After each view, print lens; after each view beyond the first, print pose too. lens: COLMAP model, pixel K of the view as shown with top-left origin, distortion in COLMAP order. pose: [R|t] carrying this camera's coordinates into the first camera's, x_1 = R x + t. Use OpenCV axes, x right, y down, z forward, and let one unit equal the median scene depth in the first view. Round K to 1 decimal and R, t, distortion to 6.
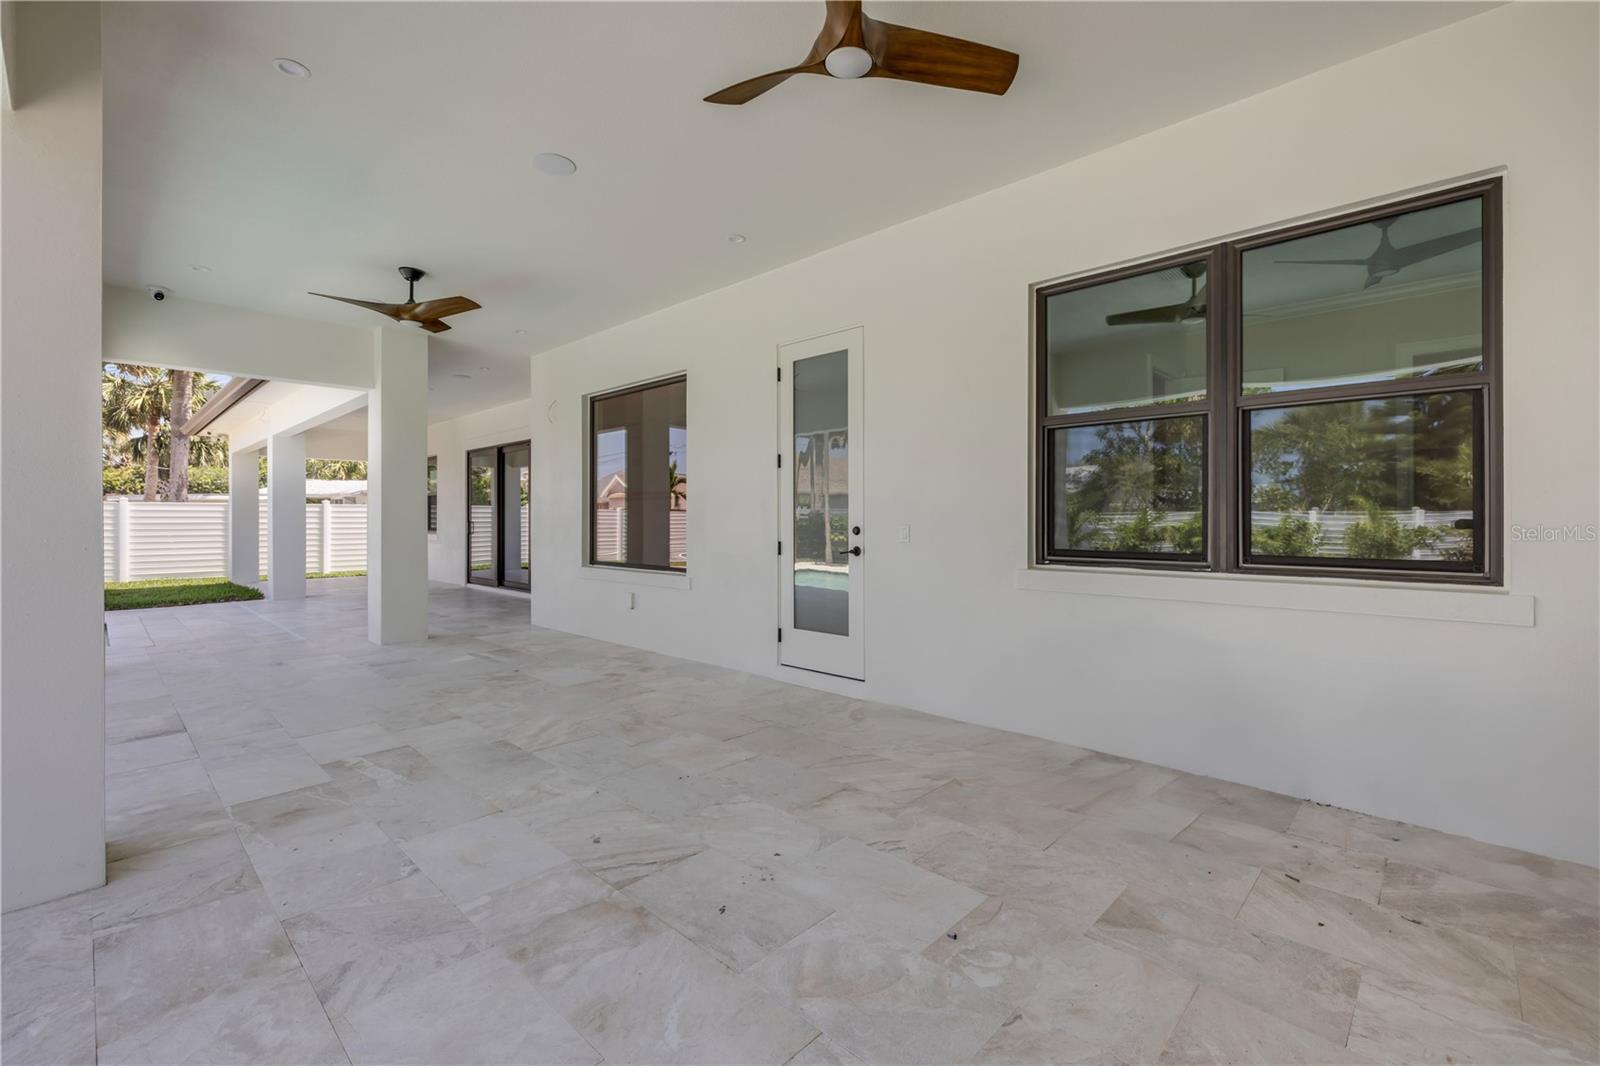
lens RADIAL K [[691.3, 0, 794.7], [0, 691.3, 518.5], [0, 0, 1]] dist [0.000545, -0.000558]
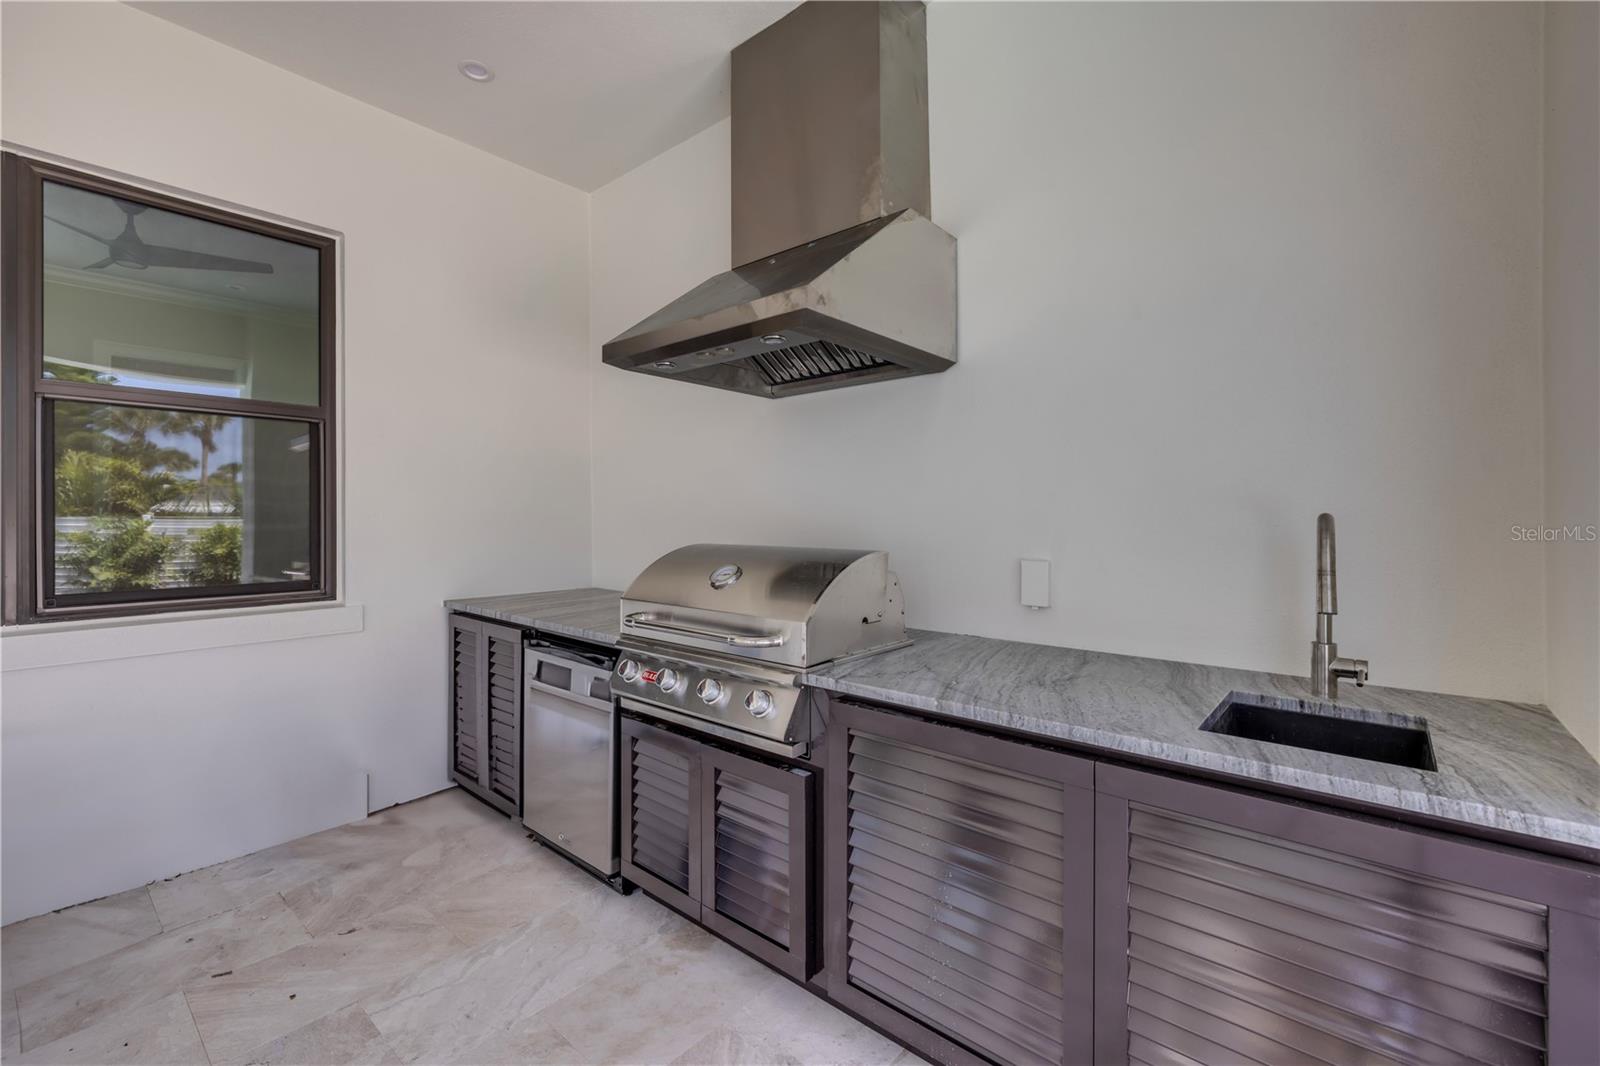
lens RADIAL K [[676.2, 0, 799.2], [0, 676.2, 521.9], [0, 0, 1]] dist [0.005666, -0.000046]
pose [[-0.055436, -0.002855, 0.998458, -0.116437], [0.000294, 0.999996, 0.002876, -0.029150], [-0.998462, 0.000453, -0.055435, 0.256742]]
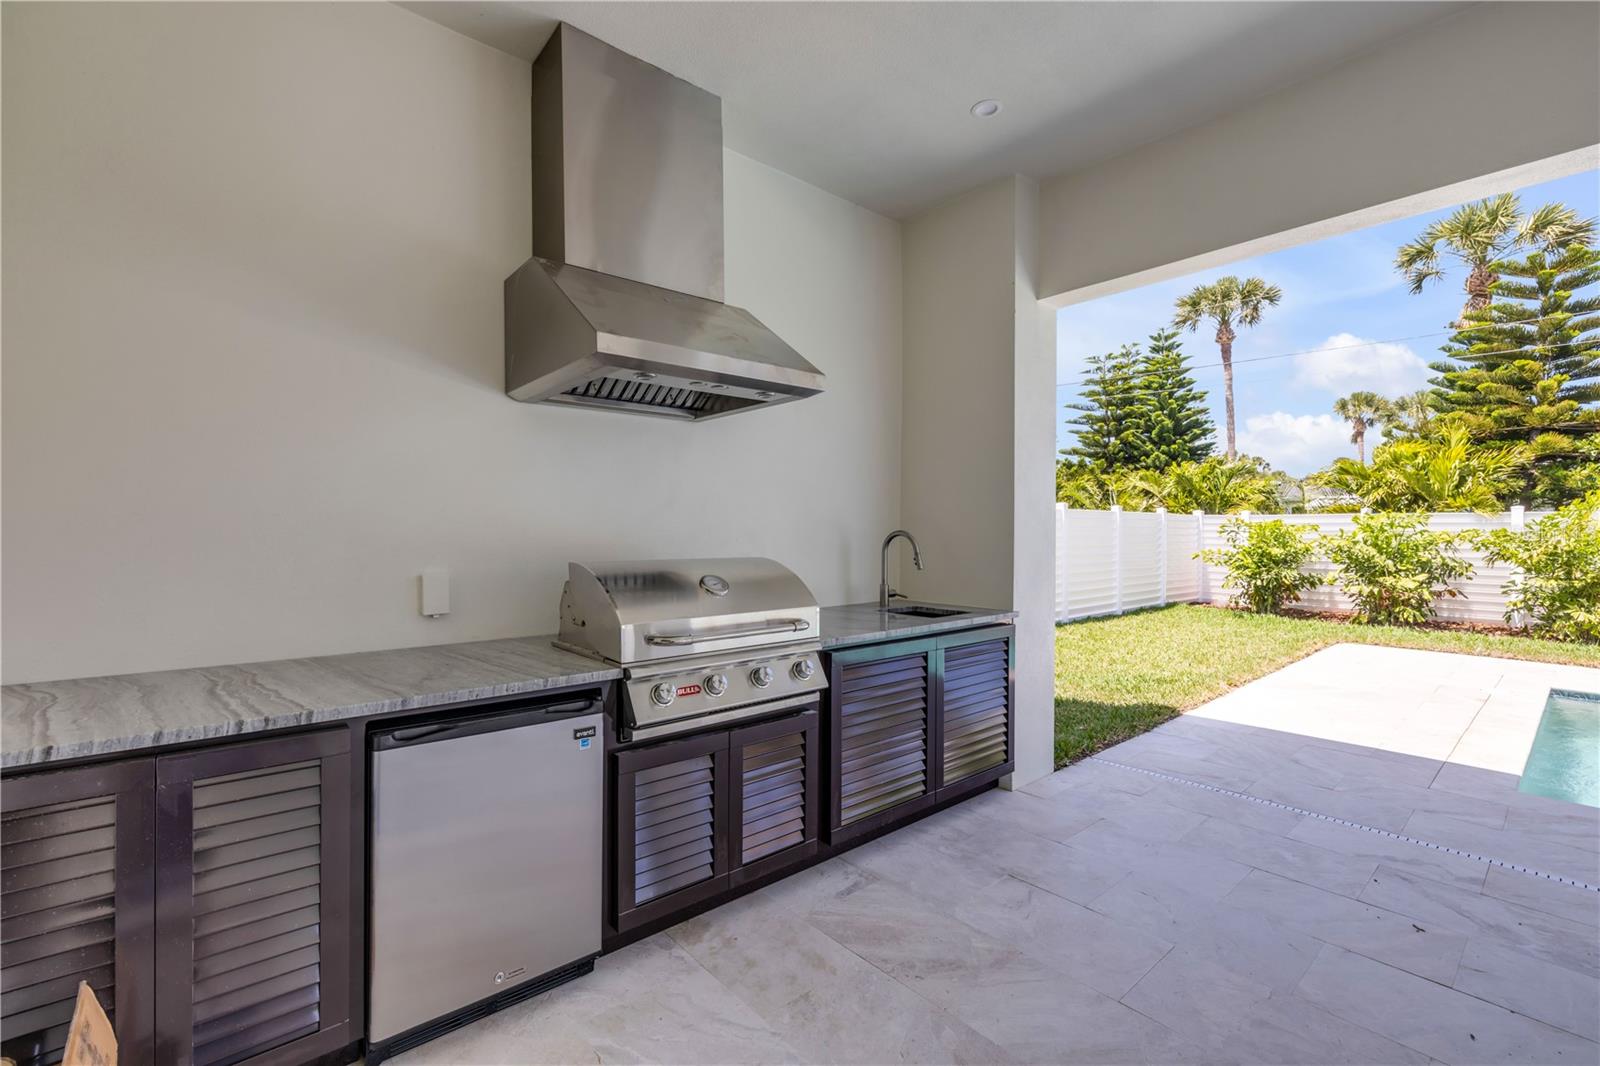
lens RADIAL K [[676.2, 0, 799.2], [0, 676.2, 521.9], [0, 0, 1]] dist [0.005666, -0.000046]
pose [[-0.995499, -0.001580, 0.094756, 0.400725], [-0.001957, 0.999991, -0.003893, -0.039767], [-0.094749, -0.004061, -0.995493, 1.057684]]
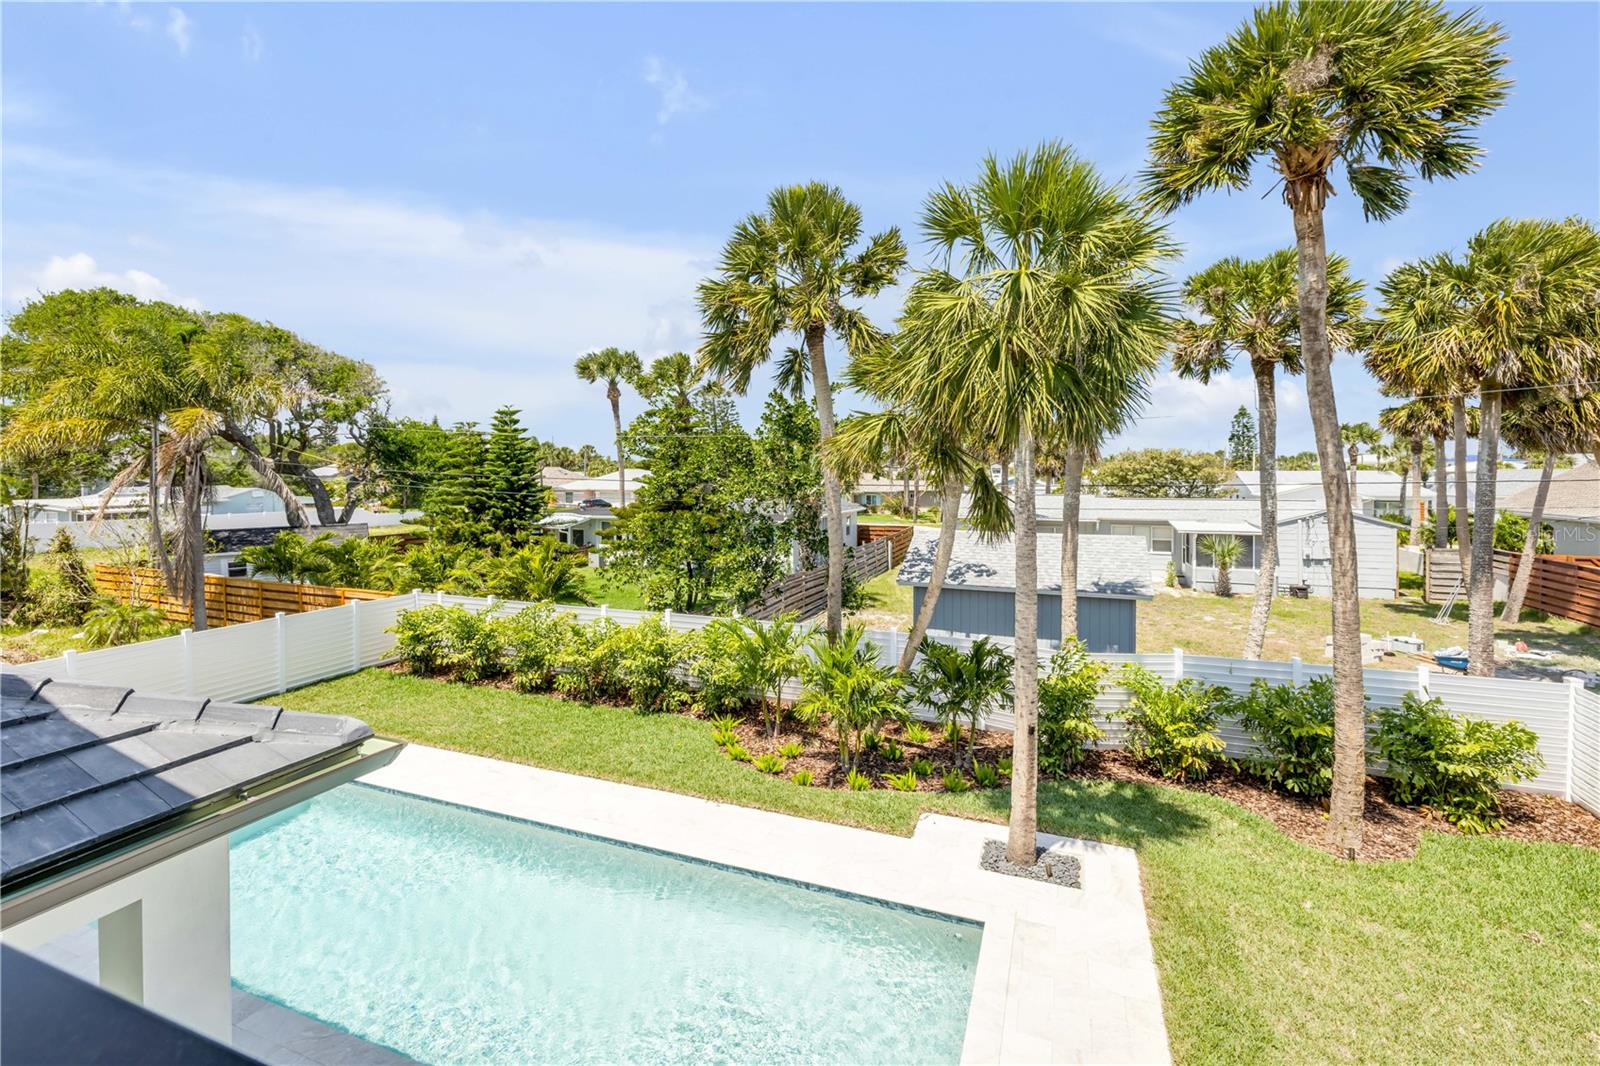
lens RADIAL K [[703.0, 0, 789.2], [0, 703.0, 483.1], [0, 0, 1]] dist [0.001919, 0.000151]
pose [[-0.920447, 0.009673, -0.390748, -2.476265], [0.008634, 0.999953, 0.004416, -1.087645], [0.390772, 0.000691, -0.920487, 3.571294]]
